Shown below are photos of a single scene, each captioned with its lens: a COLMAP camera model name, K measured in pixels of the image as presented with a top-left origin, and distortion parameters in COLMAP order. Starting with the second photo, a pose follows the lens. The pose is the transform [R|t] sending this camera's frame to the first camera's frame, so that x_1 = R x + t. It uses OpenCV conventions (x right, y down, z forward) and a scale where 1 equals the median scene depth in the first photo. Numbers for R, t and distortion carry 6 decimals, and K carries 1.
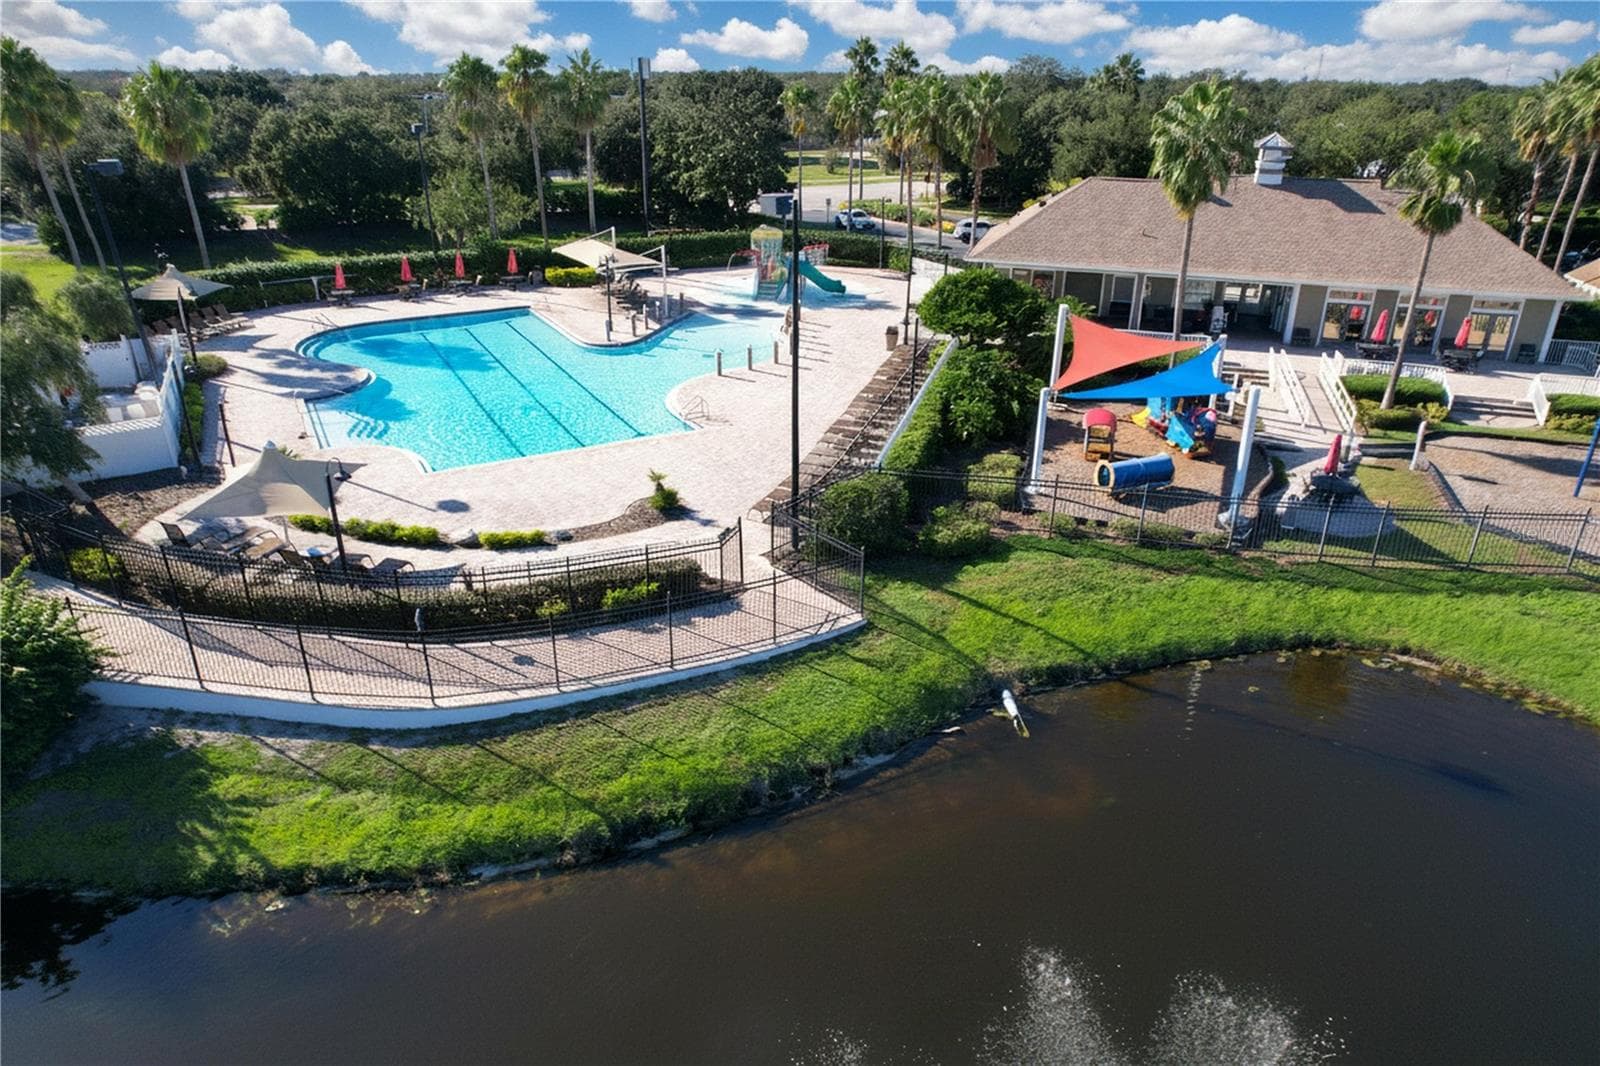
lens RADIAL K [[1031.3, 0, 800.0], [0, 1031.3, 533.0], [0, 0, 1]] dist [-0.066861, 0.056656]
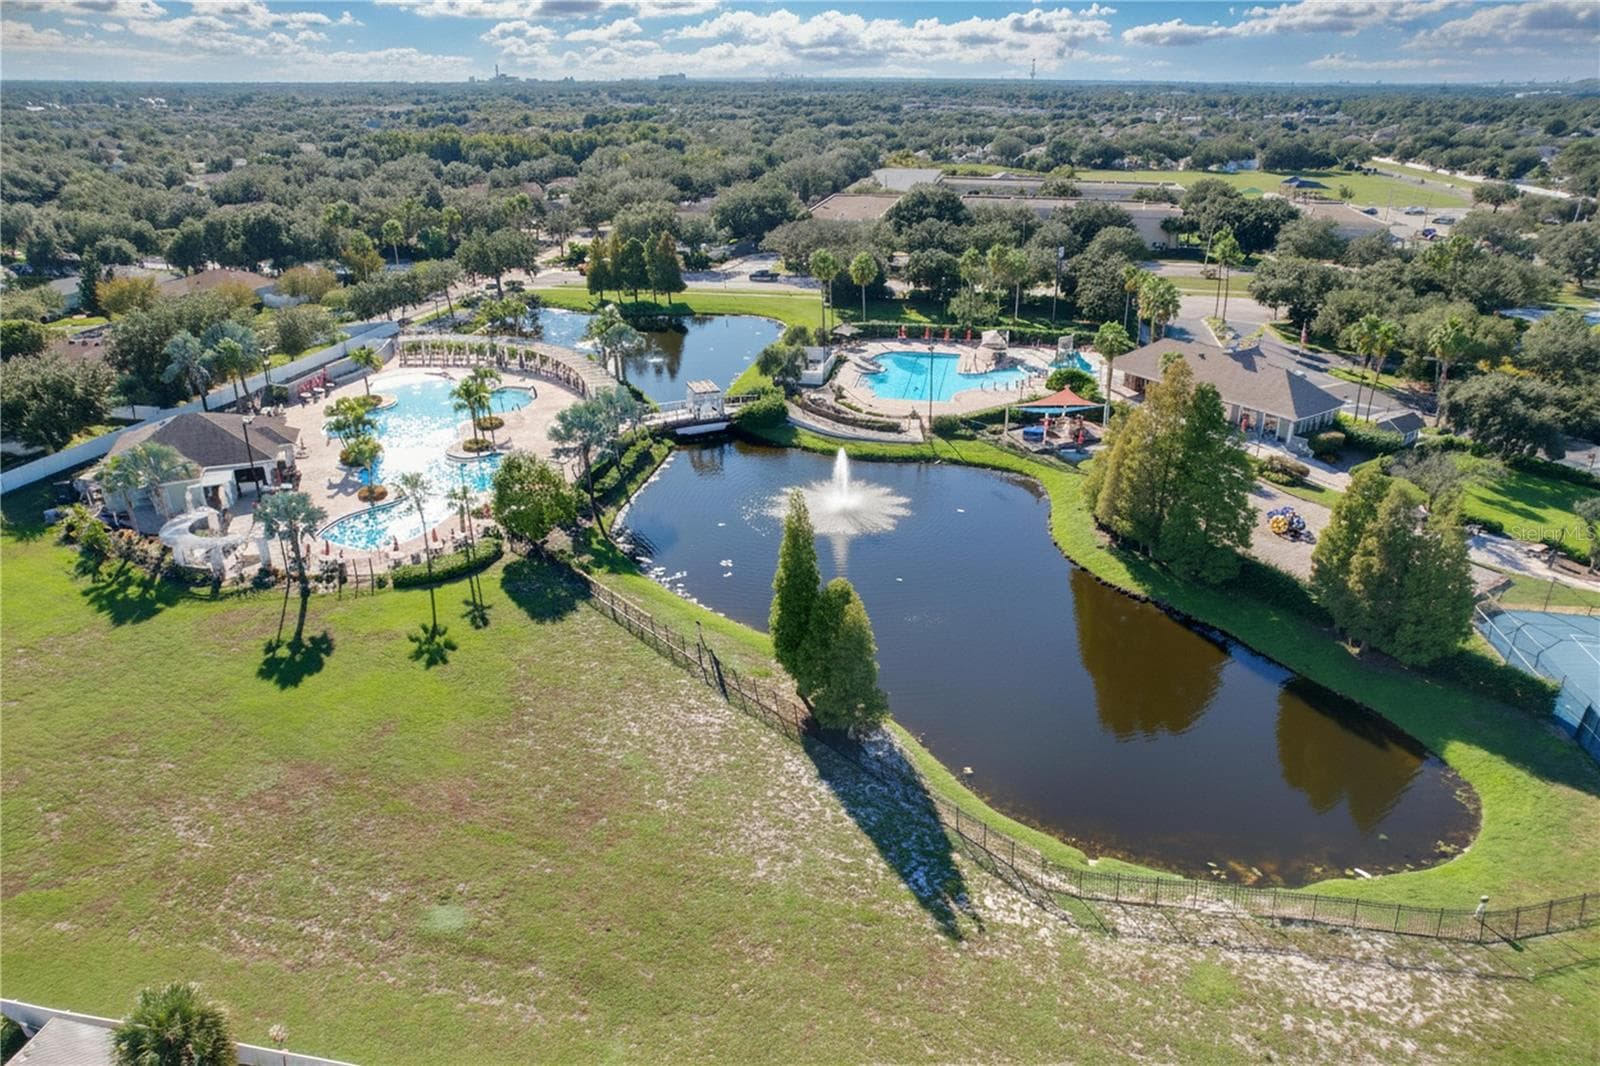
lens RADIAL K [[1047.5, 0, 807.1], [0, 1047.5, 534.0], [0, 0, 1]] dist [-0.072128, 0.078256]
pose [[0.768867, 0.254149, -0.586730, 1.462643], [-0.257950, 0.962917, 0.079073, 0.146582], [0.585069, 0.090551, 0.805913, -1.754993]]
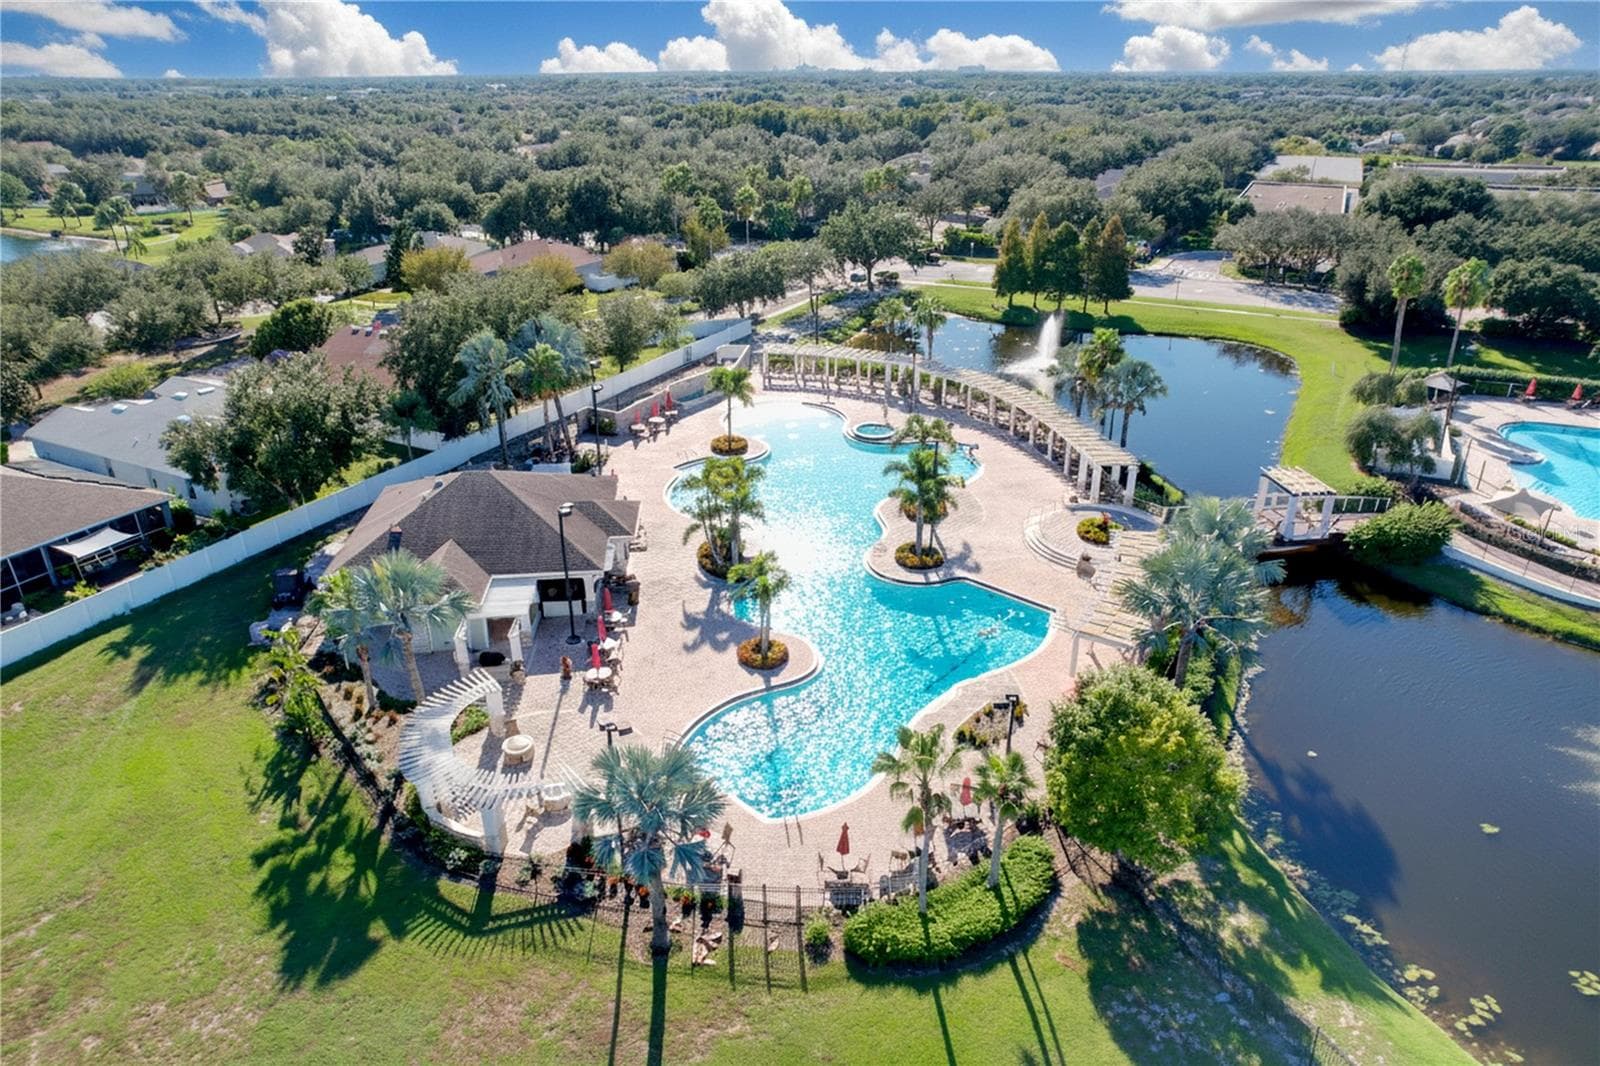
lens RADIAL K [[1031.3, 0, 800.0], [0, 1031.3, 533.0], [0, 0, 1]] dist [-0.066861, 0.056656]
pose [[0.577477, 0.332140, -0.745791, 0.235210], [-0.329188, 0.930681, 0.159587, 0.134920], [0.747099, 0.153347, 0.646783, -1.267010]]
